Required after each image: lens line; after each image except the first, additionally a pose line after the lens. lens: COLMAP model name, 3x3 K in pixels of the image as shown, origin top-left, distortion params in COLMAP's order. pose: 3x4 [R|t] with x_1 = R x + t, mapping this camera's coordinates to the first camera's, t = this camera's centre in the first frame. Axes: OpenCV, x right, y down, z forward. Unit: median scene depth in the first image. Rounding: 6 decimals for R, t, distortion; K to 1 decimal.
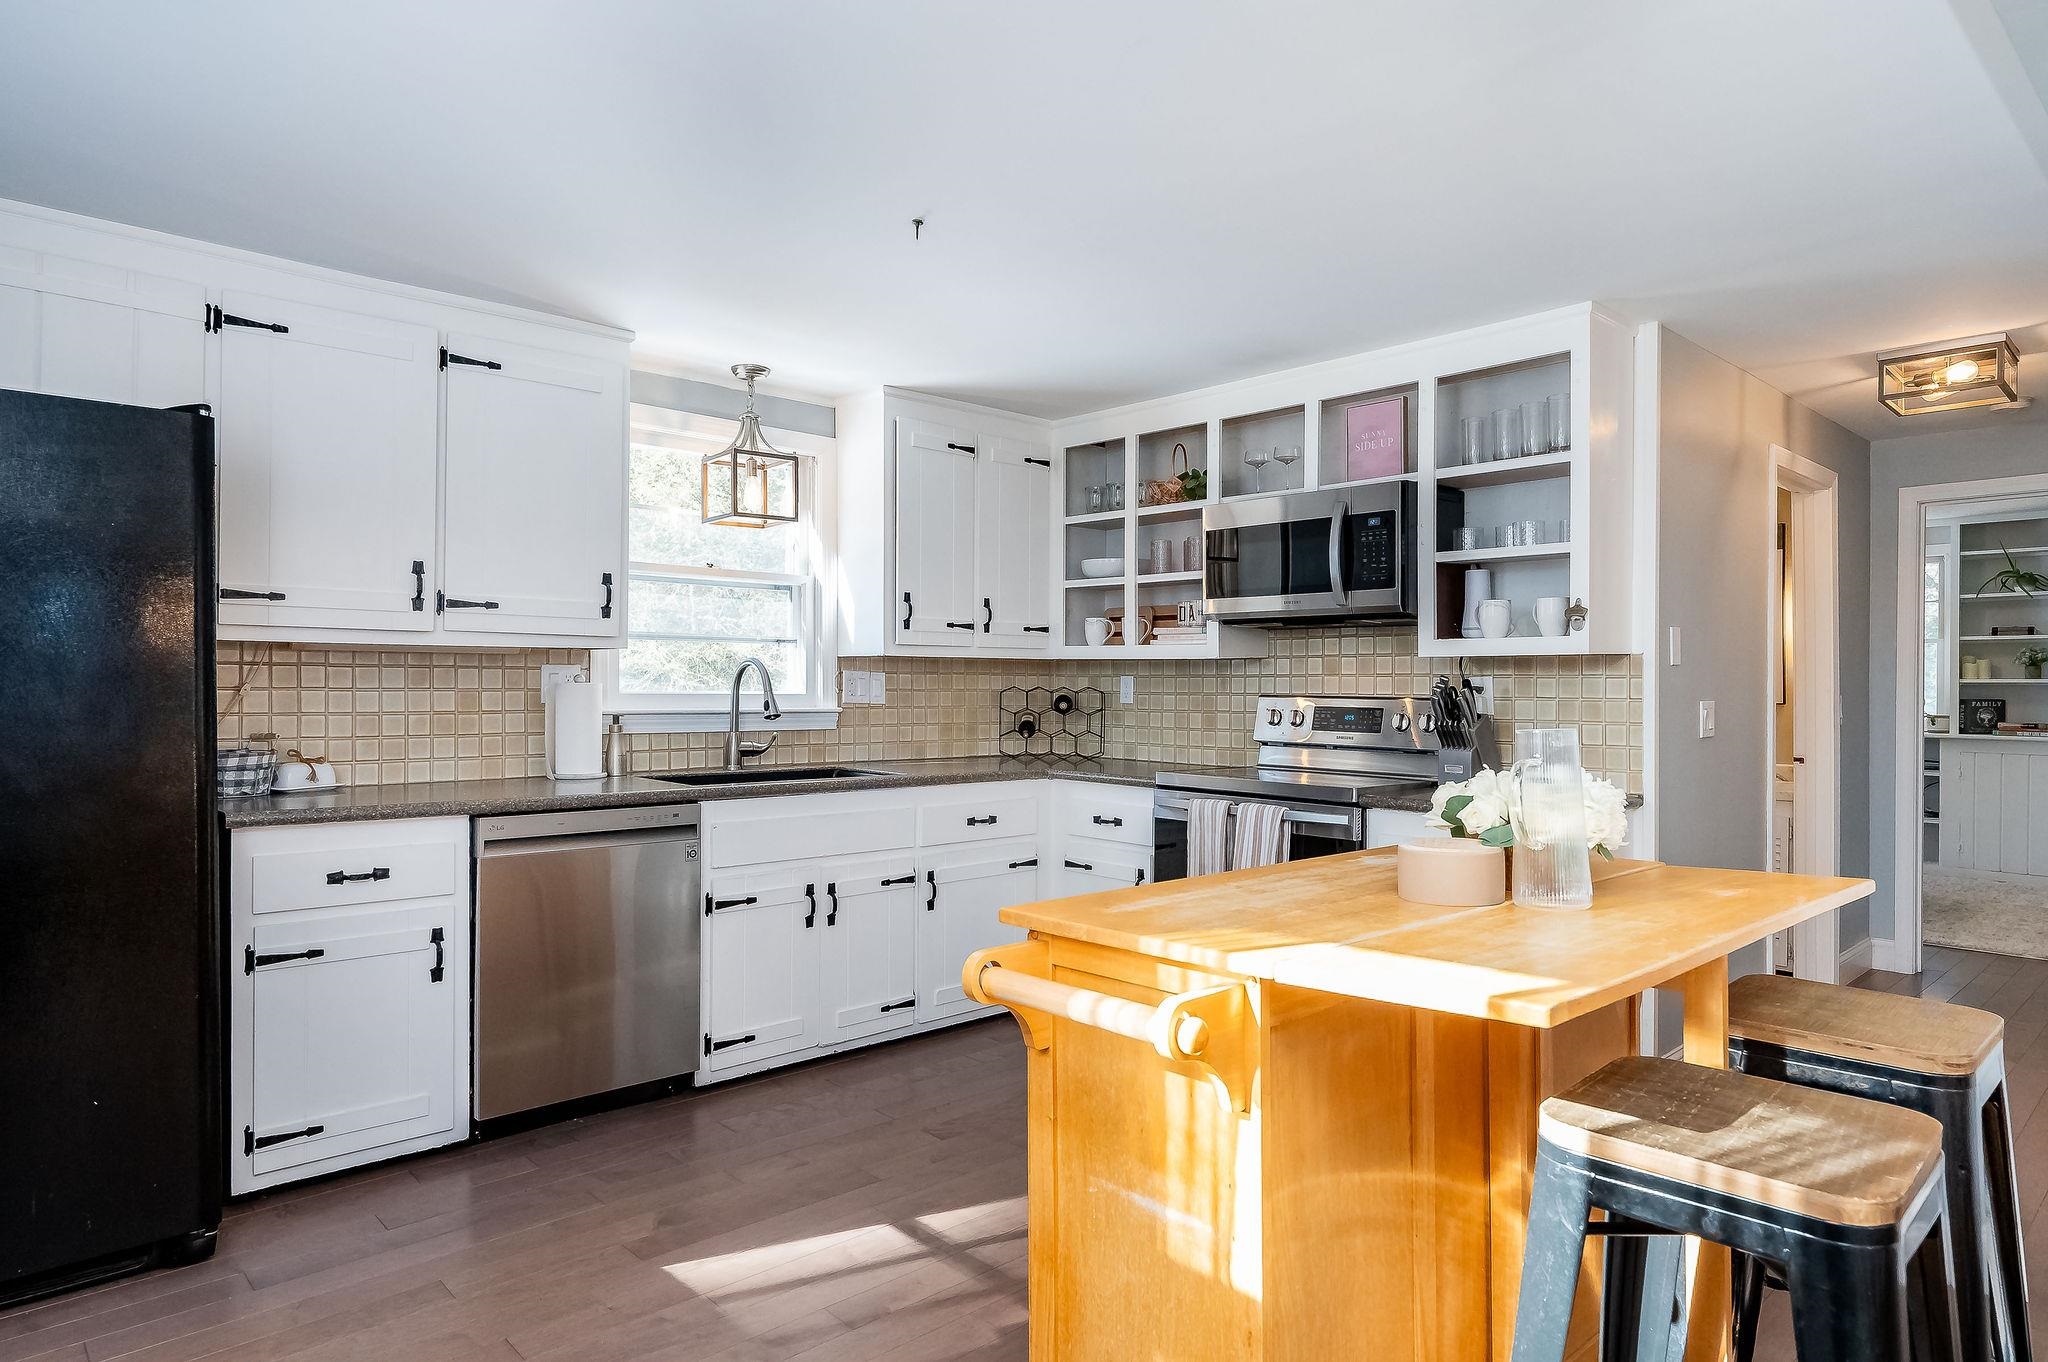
lens RADIAL K [[1188.0, 0, 1022.3], [0, 1188.0, 687.0], [0, 0, 1]] dist [0.001137, -0.000324]
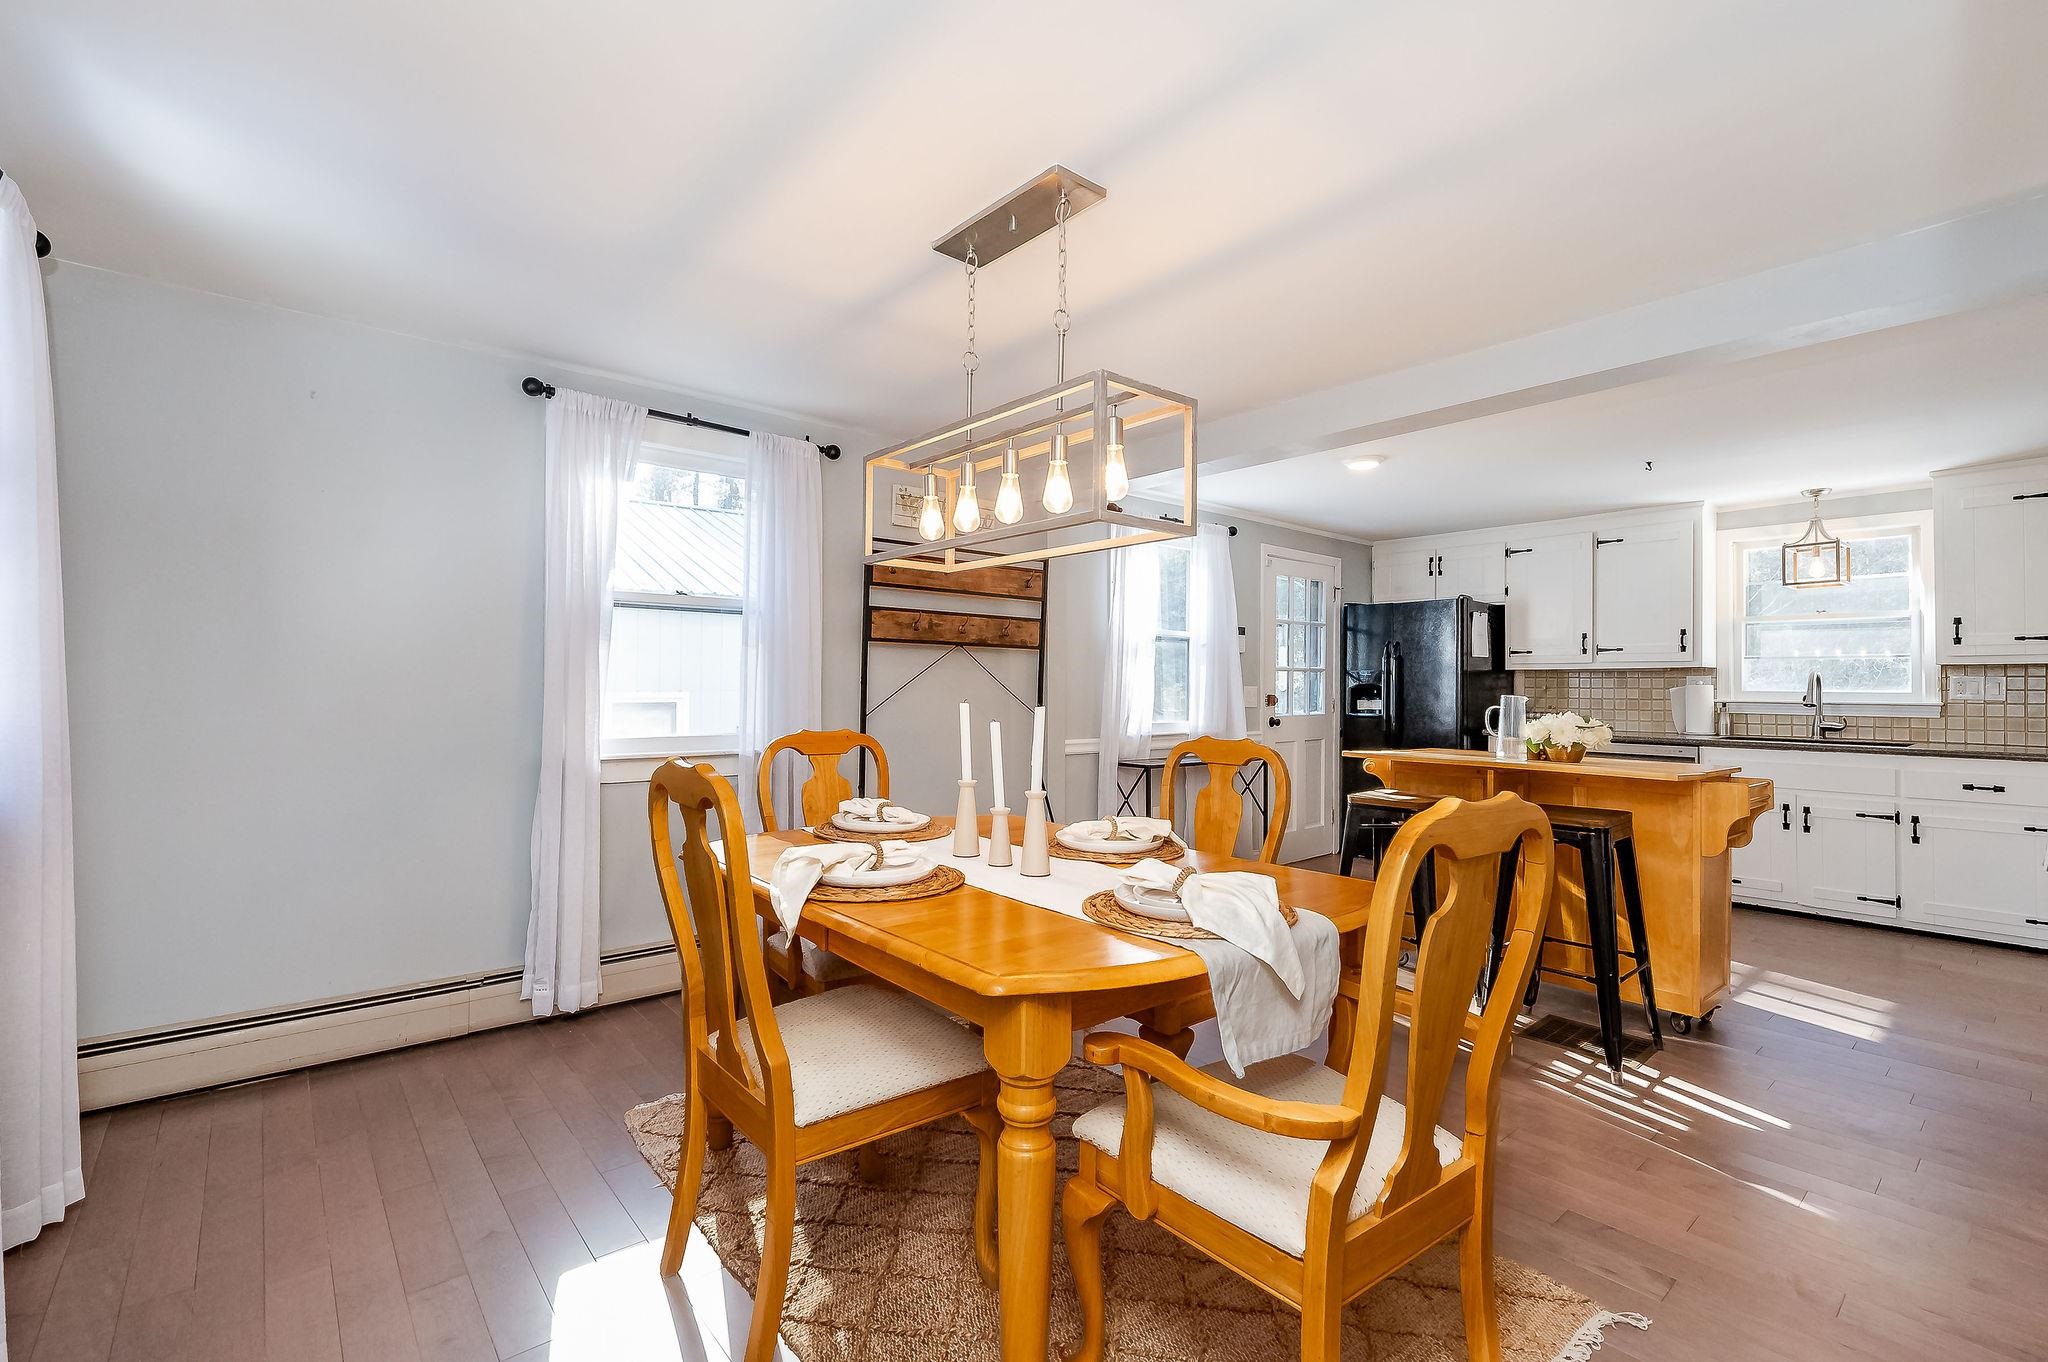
lens RADIAL K [[907.2, 0, 1025.4], [0, 907.2, 678.5], [0, 0, 1]] dist [0.000619, -0.000161]
pose [[-0.041784, -0.013886, -0.999030, 1.097507], [-0.006901, 0.999884, -0.013609, 0.013004], [0.999103, 0.006326, -0.041875, -0.021067]]
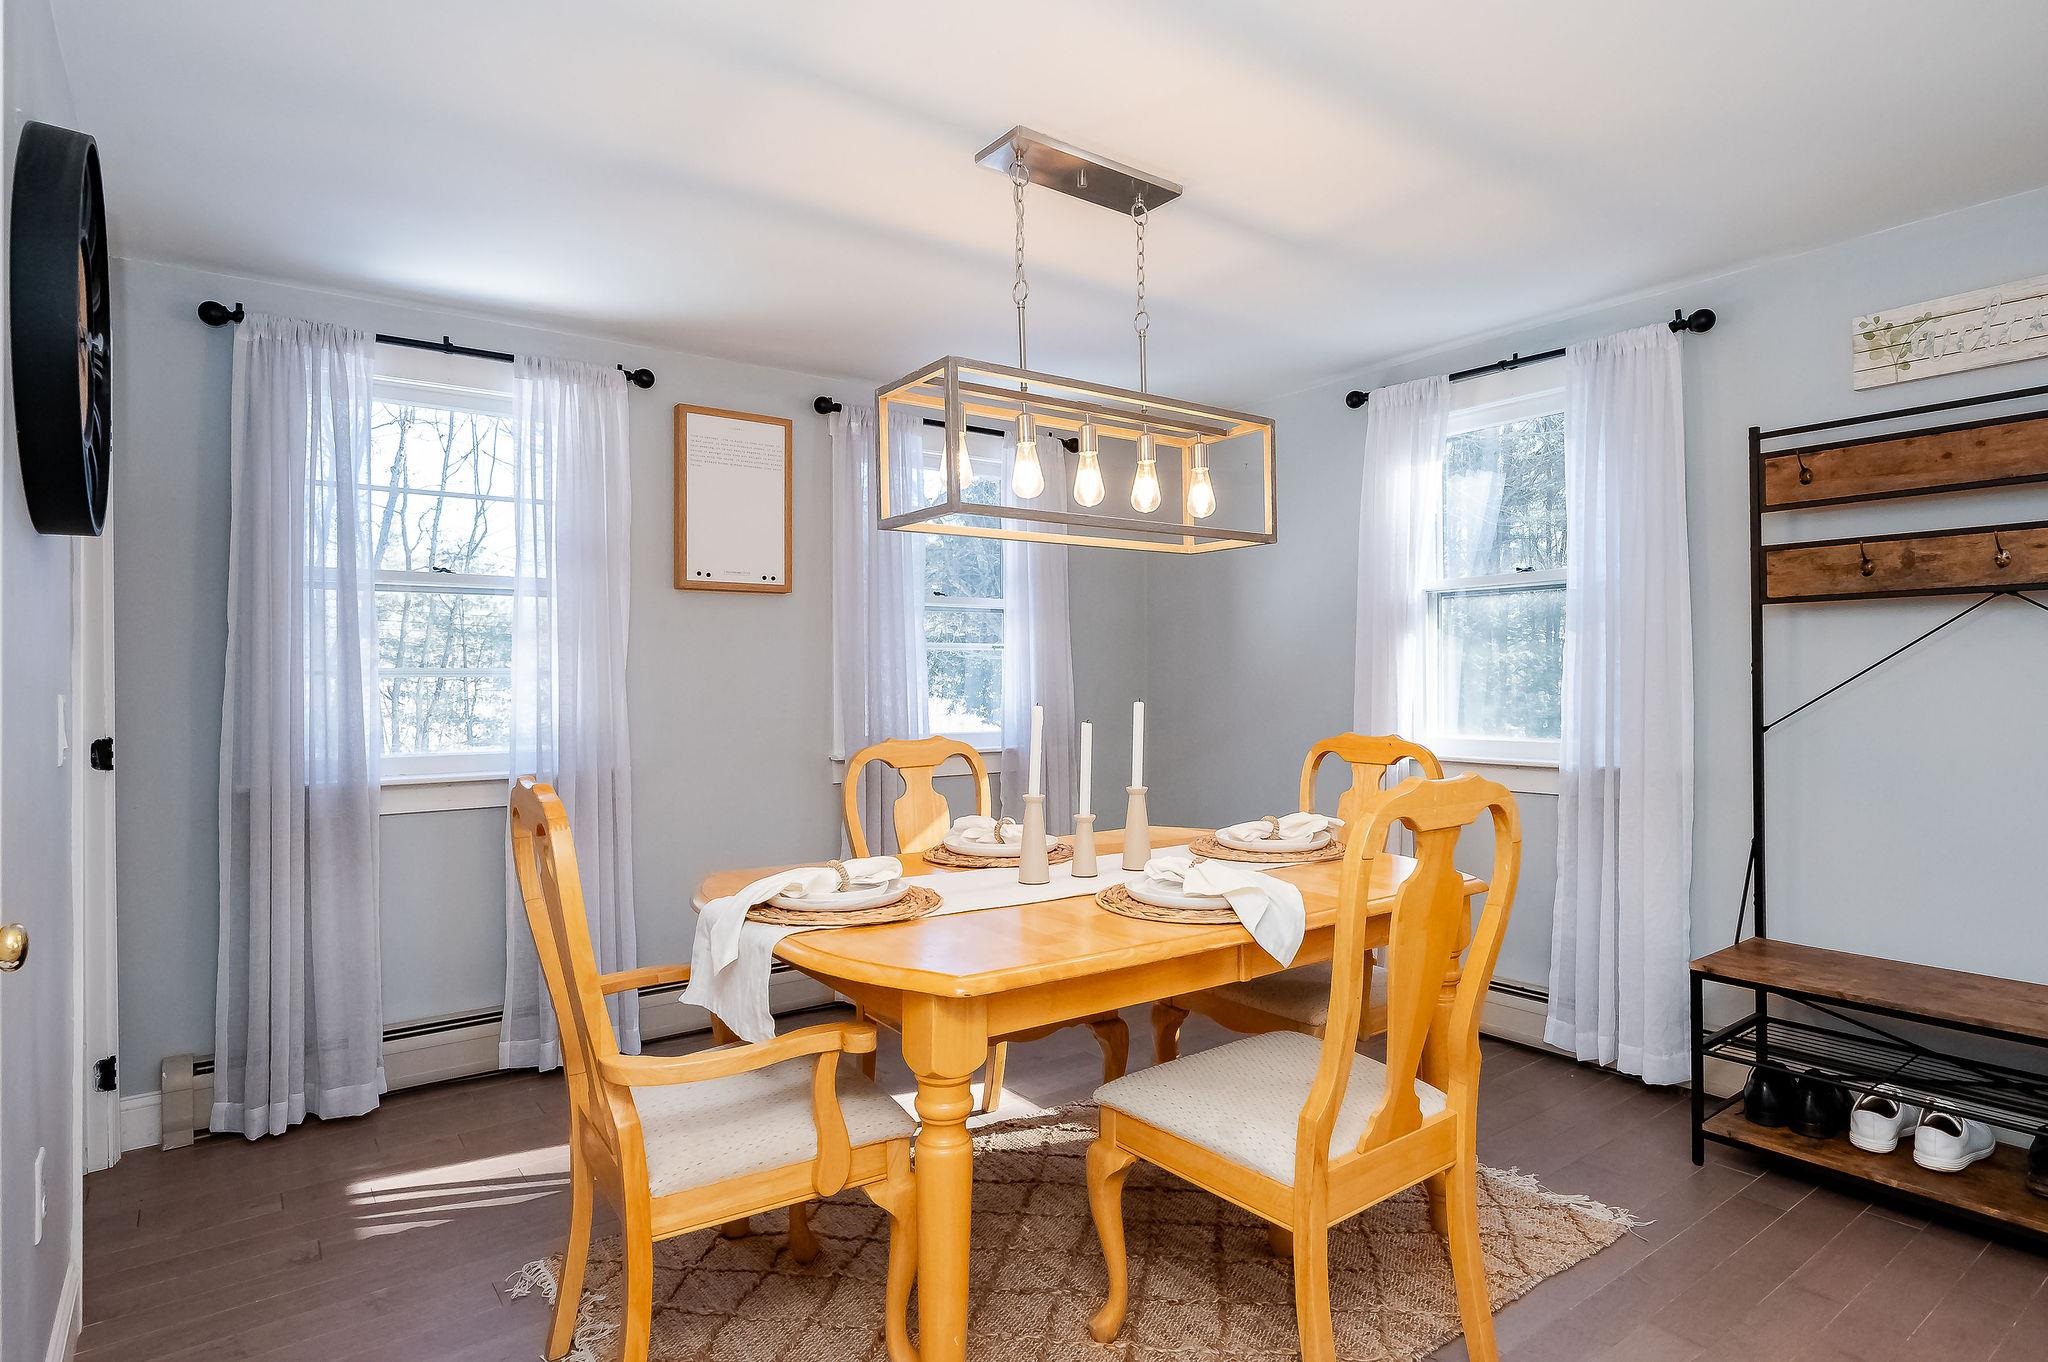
lens RADIAL K [[1093.0, 0, 1020.9], [0, 1093.0, 675.2], [0, 0, 1]] dist [0.000611, 0.001010]
pose [[-0.993742, 0.006046, 0.111533, 0.516950], [0.005443, 0.999969, -0.005711, 0.008682], [-0.111564, -0.005068, -0.993744, 0.554377]]
